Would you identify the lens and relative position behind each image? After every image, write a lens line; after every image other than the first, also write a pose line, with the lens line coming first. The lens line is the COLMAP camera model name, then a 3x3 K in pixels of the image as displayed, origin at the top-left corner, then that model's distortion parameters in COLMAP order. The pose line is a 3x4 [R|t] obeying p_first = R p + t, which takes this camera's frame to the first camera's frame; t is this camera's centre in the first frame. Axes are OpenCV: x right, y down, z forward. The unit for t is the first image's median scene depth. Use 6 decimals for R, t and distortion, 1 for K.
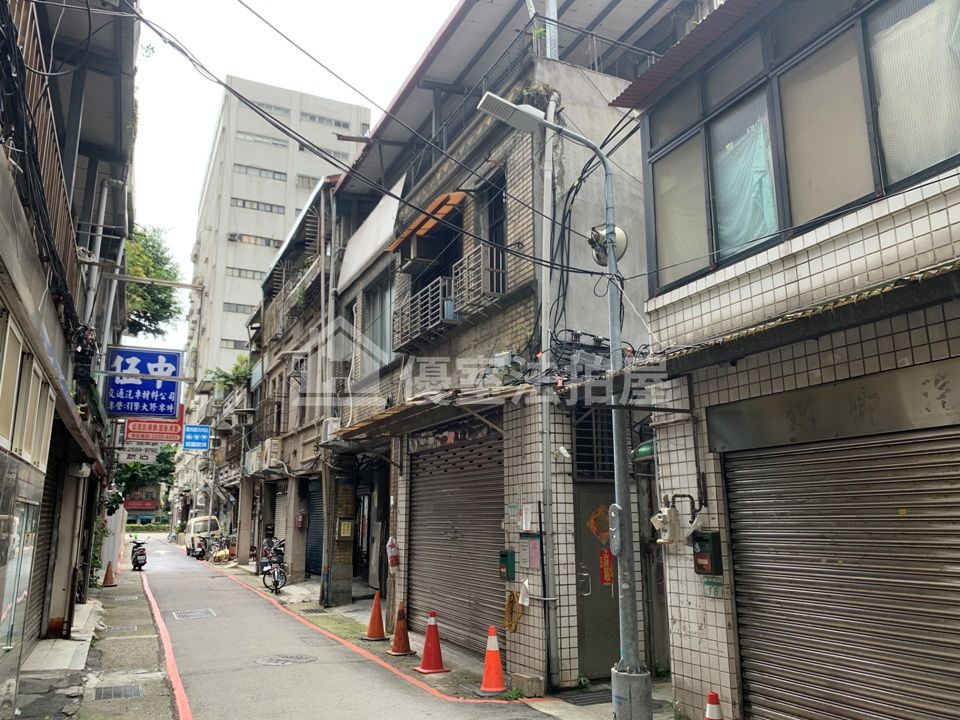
lens RADIAL K [[732.2, 0, 476.0], [0, 732.2, 355.9], [0, 0, 1]] dist [0.042186, -0.063938]
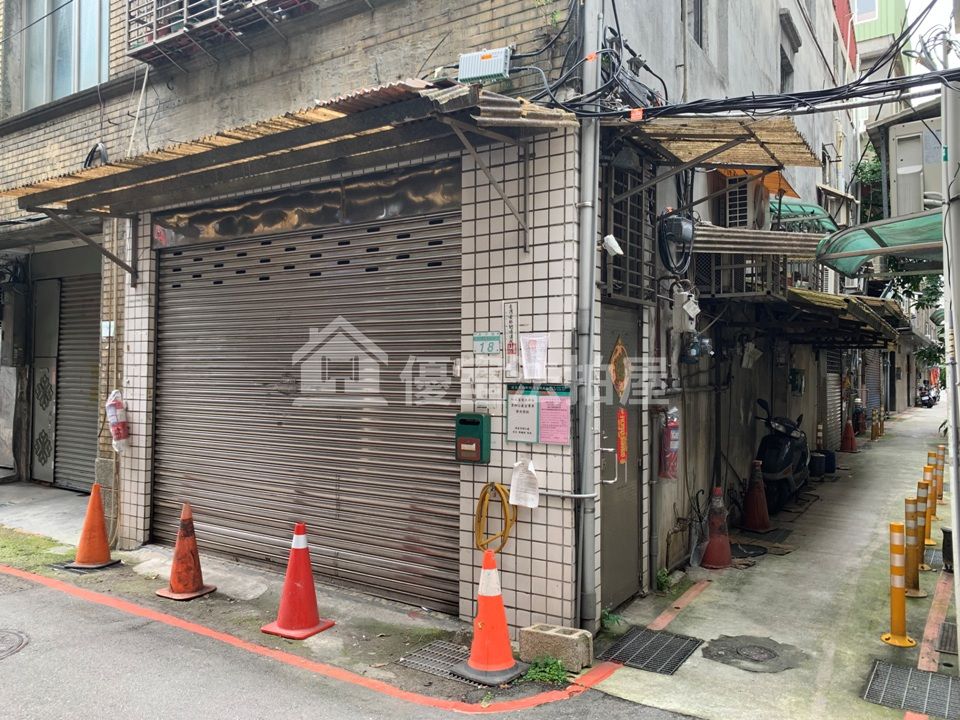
lens RADIAL K [[732.2, 0, 476.1], [0, 732.2, 347.9], [0, 0, 1]] dist [0.042186, -0.063938]
pose [[0.850181, 0.026469, 0.525825, -0.251750], [-0.123673, 0.980830, 0.150588, 0.131315], [-0.511759, -0.193058, 0.837157, 0.540488]]
